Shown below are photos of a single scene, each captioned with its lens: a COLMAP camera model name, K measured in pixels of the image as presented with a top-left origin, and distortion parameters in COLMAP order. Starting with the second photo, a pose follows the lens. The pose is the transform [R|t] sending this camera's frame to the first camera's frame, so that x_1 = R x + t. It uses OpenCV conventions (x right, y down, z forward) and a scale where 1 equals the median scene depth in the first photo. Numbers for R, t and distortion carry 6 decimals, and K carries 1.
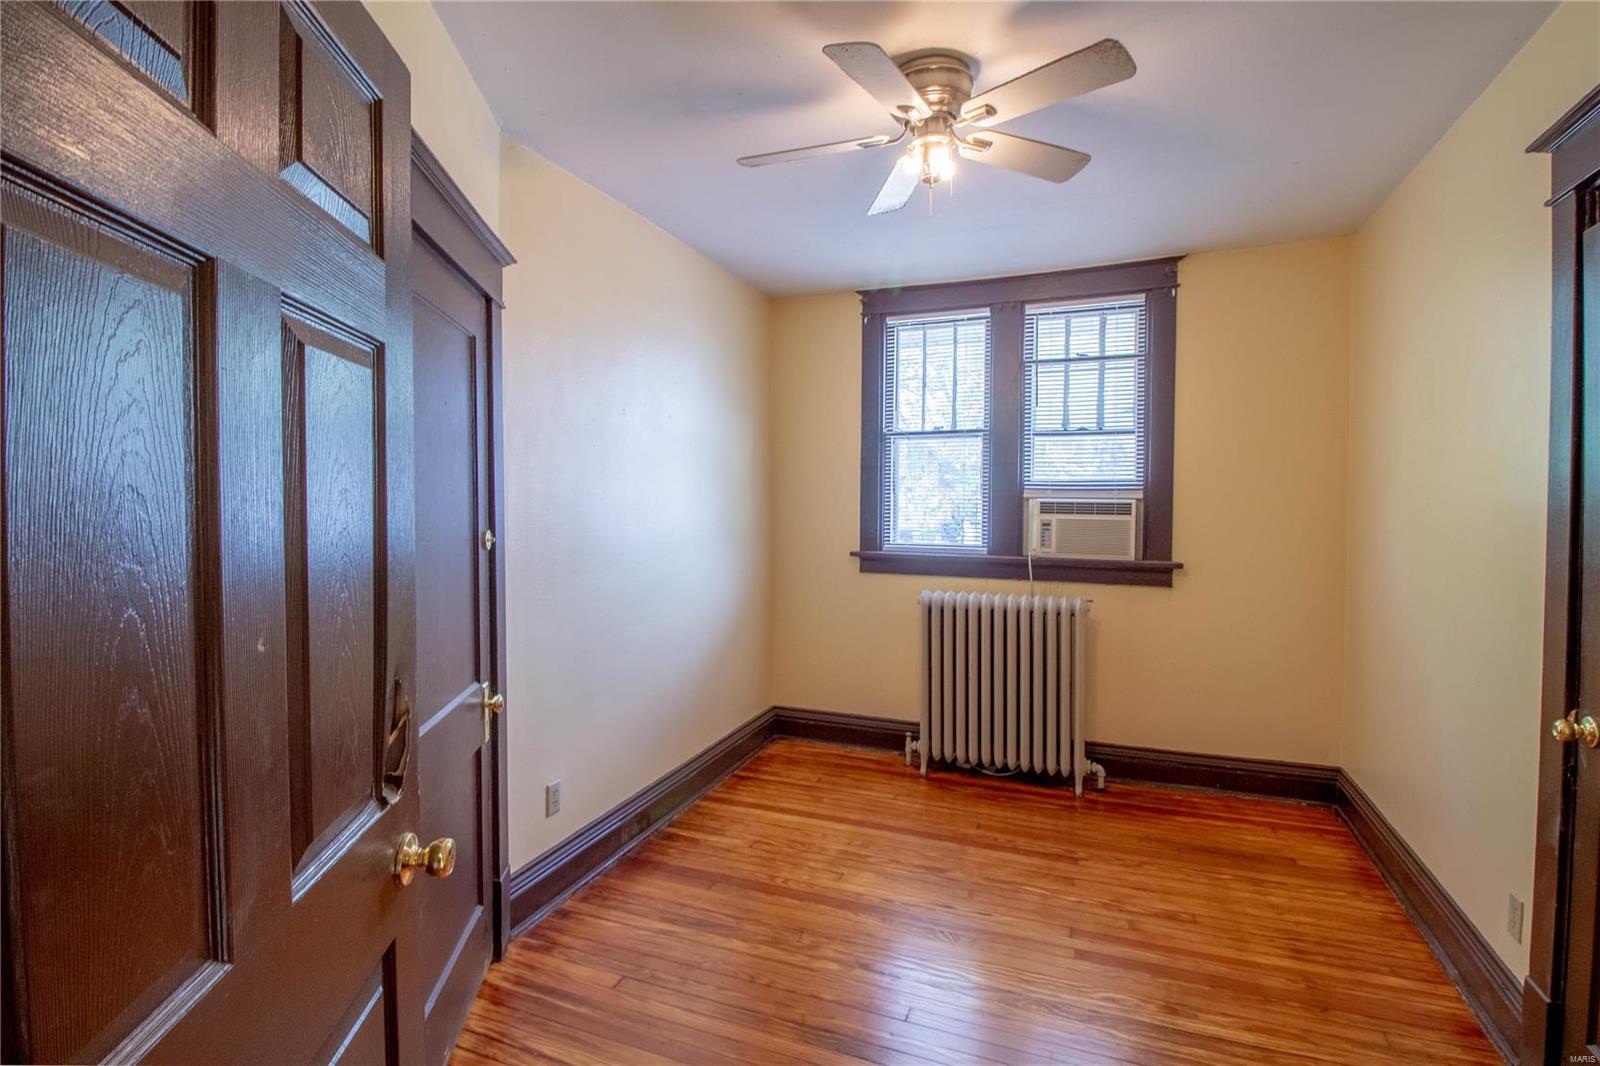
lens RADIAL K [[763.2, 0, 801.4], [0, 763.2, 521.4], [0, 0, 1]] dist [-0.030305, -0.000907]
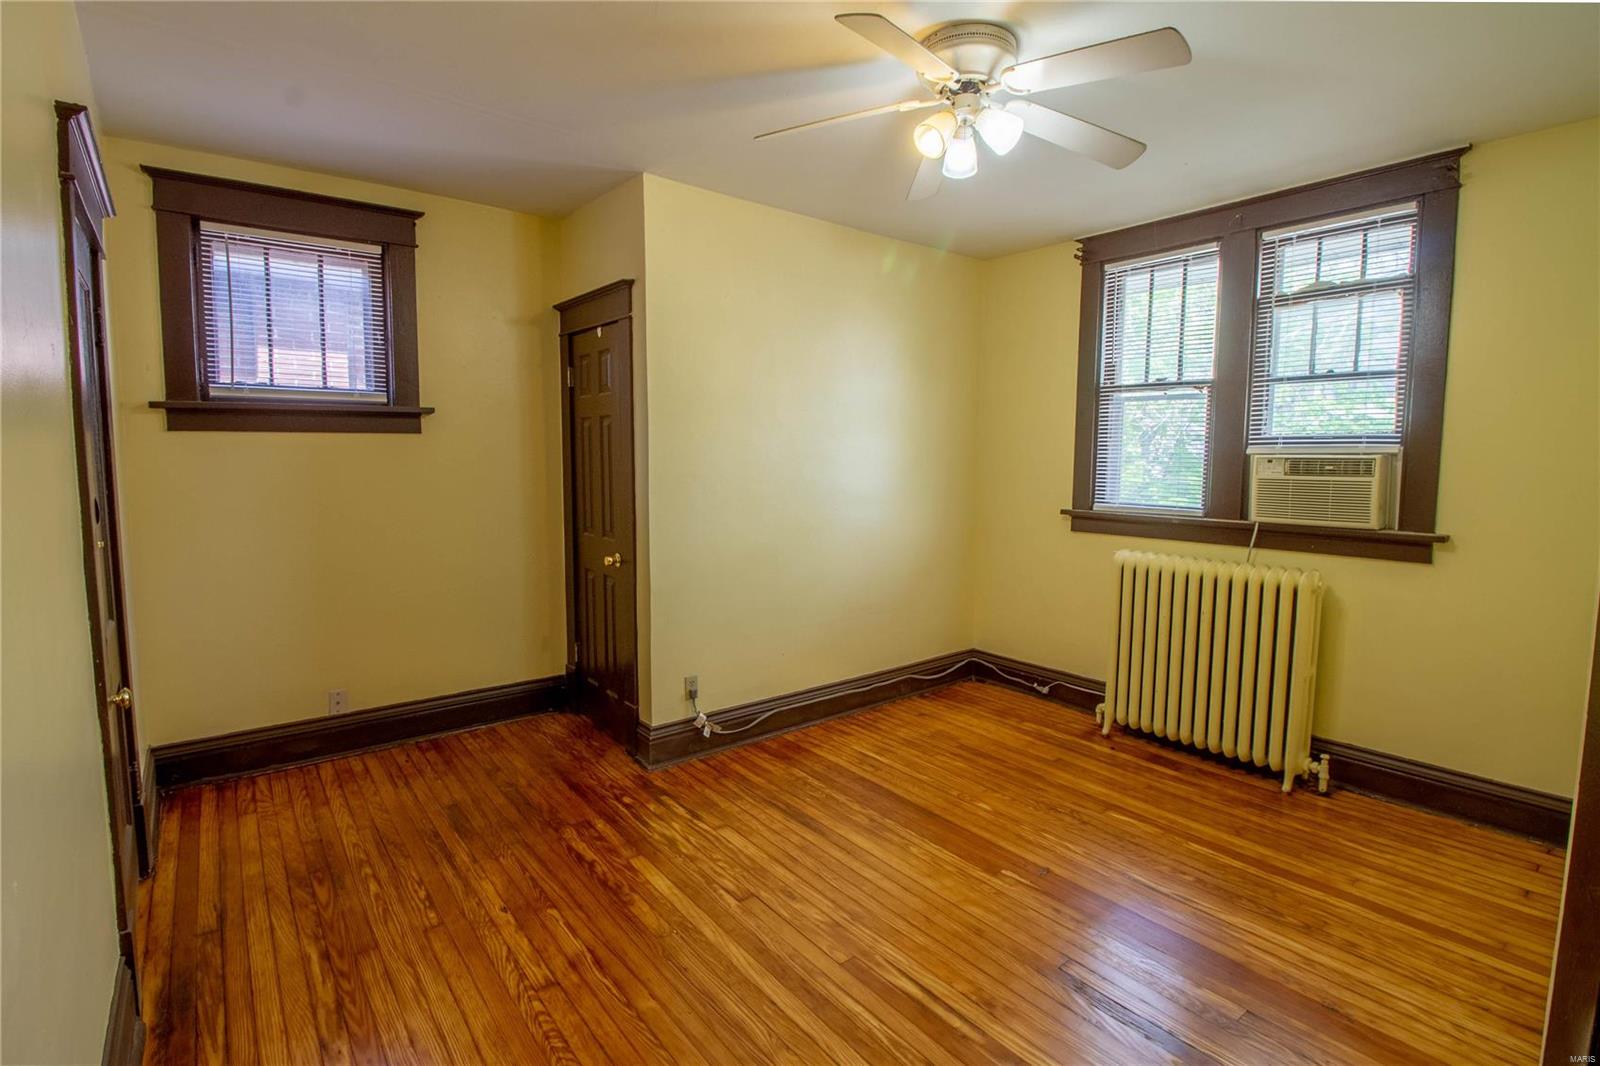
lens RADIAL K [[763.2, 0, 800.3], [0, 763.2, 521.0], [0, 0, 1]] dist [-0.030305, -0.000907]
pose [[0.866599, 0.041431, -0.497282, 0.281000], [-0.017907, 0.998487, 0.051984, 0.010320], [0.498683, -0.036144, 0.866030, -0.024449]]
